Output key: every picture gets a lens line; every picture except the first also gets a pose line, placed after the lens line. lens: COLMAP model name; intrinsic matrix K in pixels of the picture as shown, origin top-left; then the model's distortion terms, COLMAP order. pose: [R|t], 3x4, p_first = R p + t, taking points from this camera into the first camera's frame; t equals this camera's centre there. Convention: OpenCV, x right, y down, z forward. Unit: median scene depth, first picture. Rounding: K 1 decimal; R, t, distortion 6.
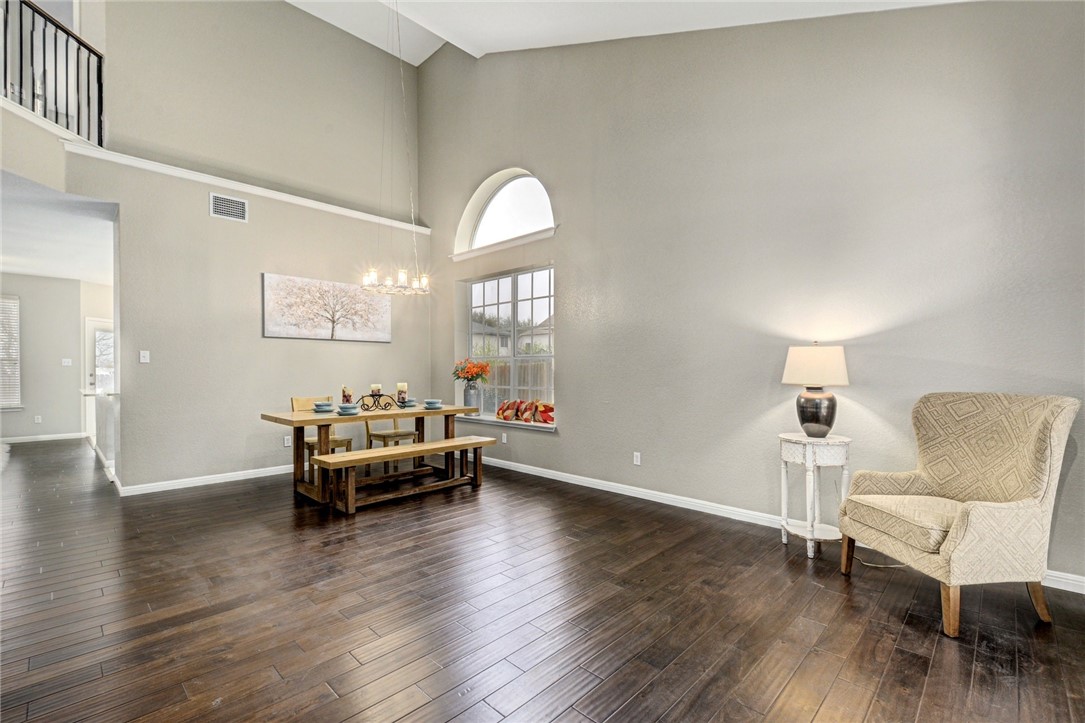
lens RADIAL K [[477.4, 0, 540.1], [0, 477.4, 366.8], [0, 0, 1]] dist [0.005300, -0.004972]
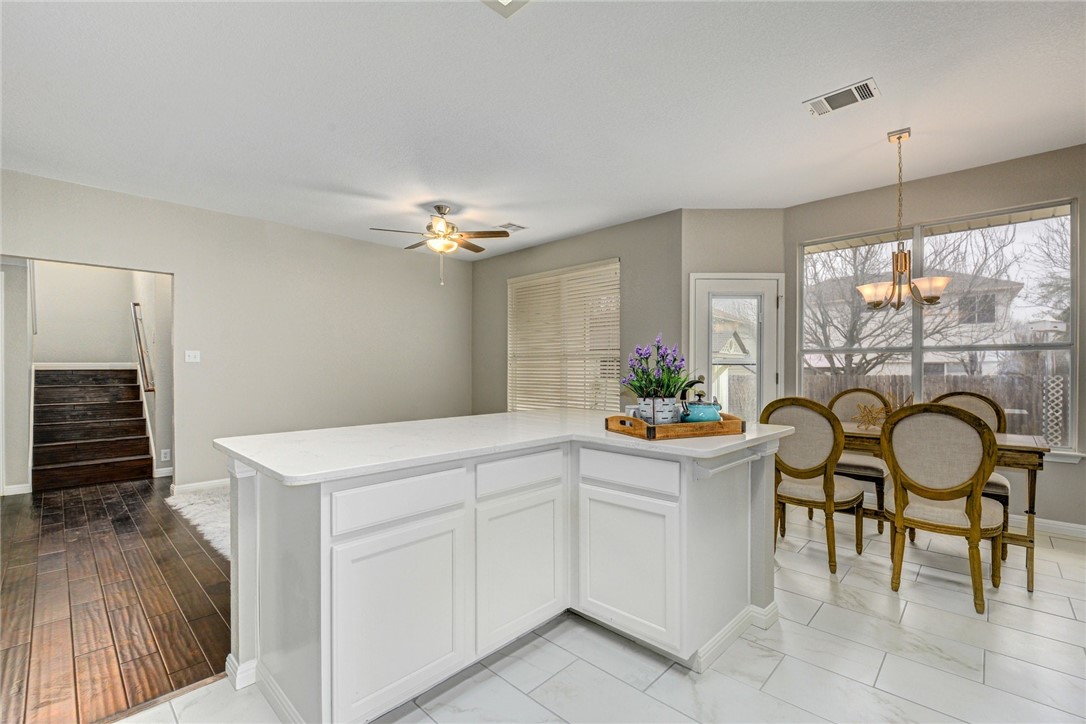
lens RADIAL K [[477.9, 0, 548.4], [0, 477.9, 368.2], [0, 0, 1]] dist [0.005300, -0.004972]
pose [[0.002312, 0.005829, -0.999980, -0.394394], [-0.004372, 0.999974, 0.005819, 0.003173], [0.999988, 0.004359, 0.002337, 0.831854]]
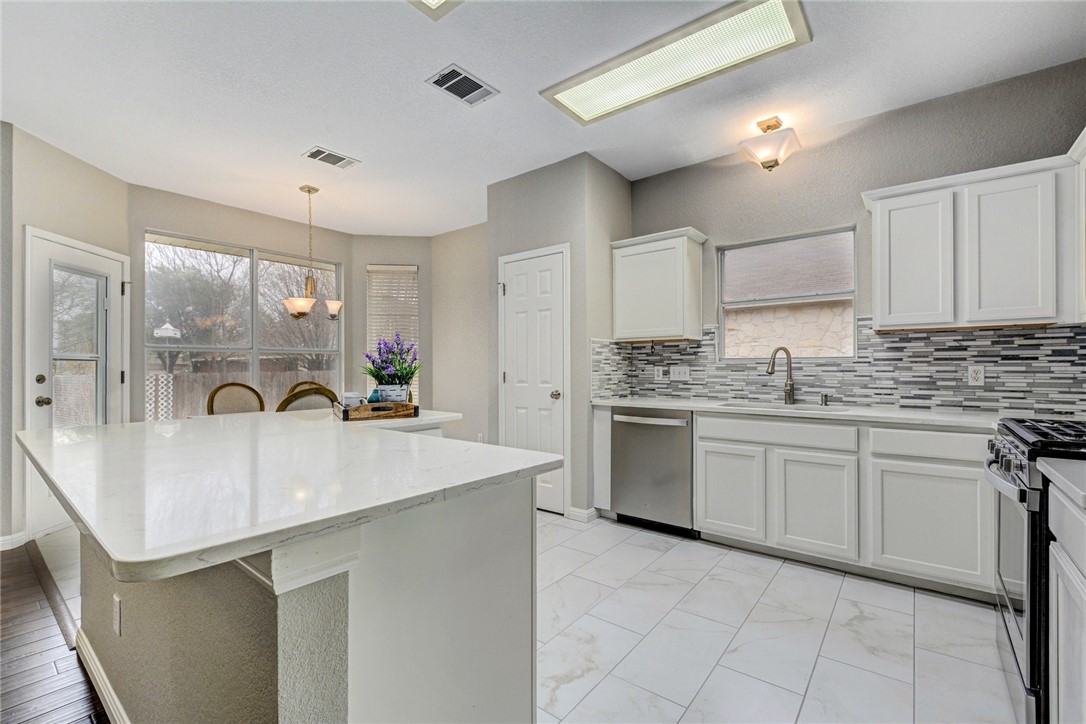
lens RADIAL K [[477.9, 0, 545.0], [0, 477.9, 364.8], [0, 0, 1]] dist [0.005300, -0.004972]
pose [[0.995970, -0.000039, 0.089682, -0.572924], [0.000885, 0.999956, -0.009390, 0.009862], [-0.089677, 0.009432, 0.995926, 0.584177]]
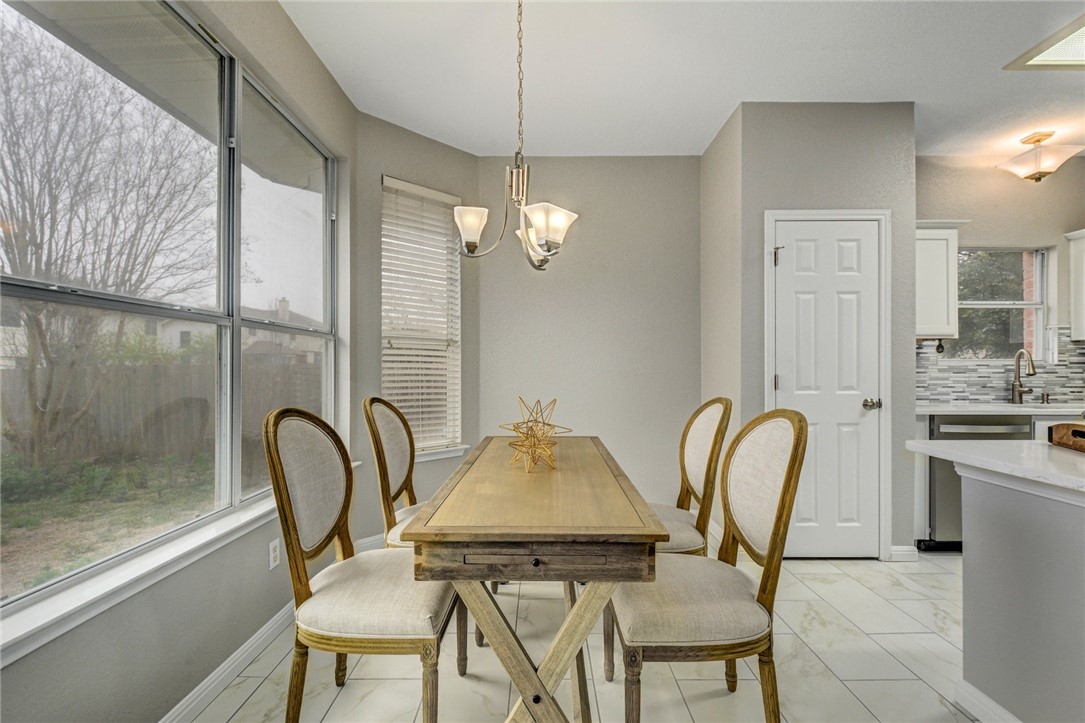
lens RADIAL K [[477.4, 0, 533.7], [0, 477.4, 363.6], [0, 0, 1]] dist [0.005300, -0.004972]
pose [[0.721424, 0.011703, 0.692395, -0.931126], [-0.000102, 0.999859, -0.016794, 0.010503], [-0.692493, 0.012046, 0.721324, 0.943755]]
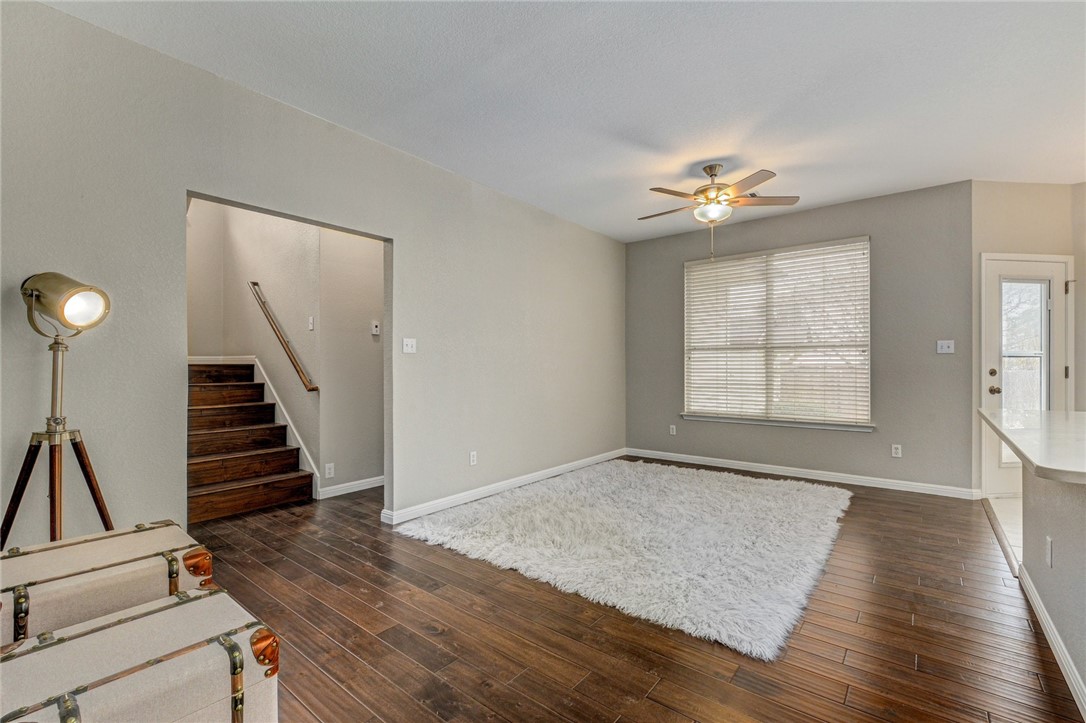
lens RADIAL K [[477.9, 0, 542.0], [0, 477.9, 366.2], [0, 0, 1]] dist [0.005300, -0.004972]
pose [[0.094734, 0.005452, -0.995488, -0.504397], [-0.003680, 0.999980, 0.005126, 0.010260], [0.995496, 0.003178, 0.094753, 0.503832]]
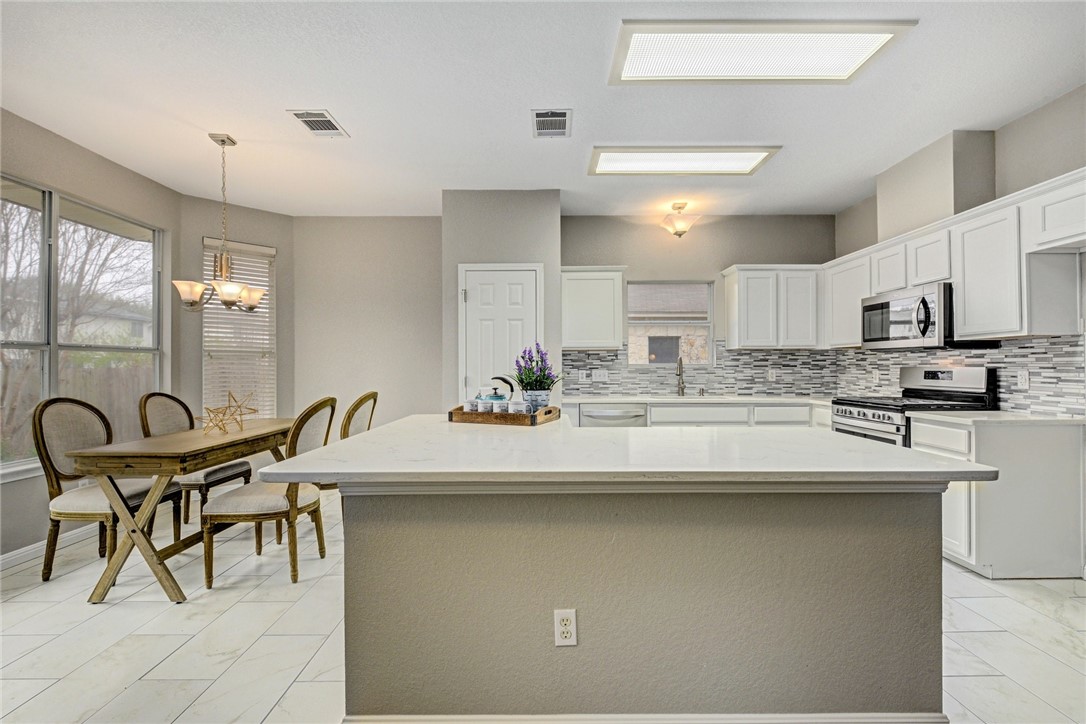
lens RADIAL K [[477.9, 0, 540.6], [0, 477.9, 360.3], [0, 0, 1]] dist [0.005300, -0.004972]
pose [[0.719786, 0.010744, 0.694113, -0.859939], [0.004224, 0.999794, -0.019855, 0.006277], [-0.694183, 0.017223, 0.719592, 0.656862]]
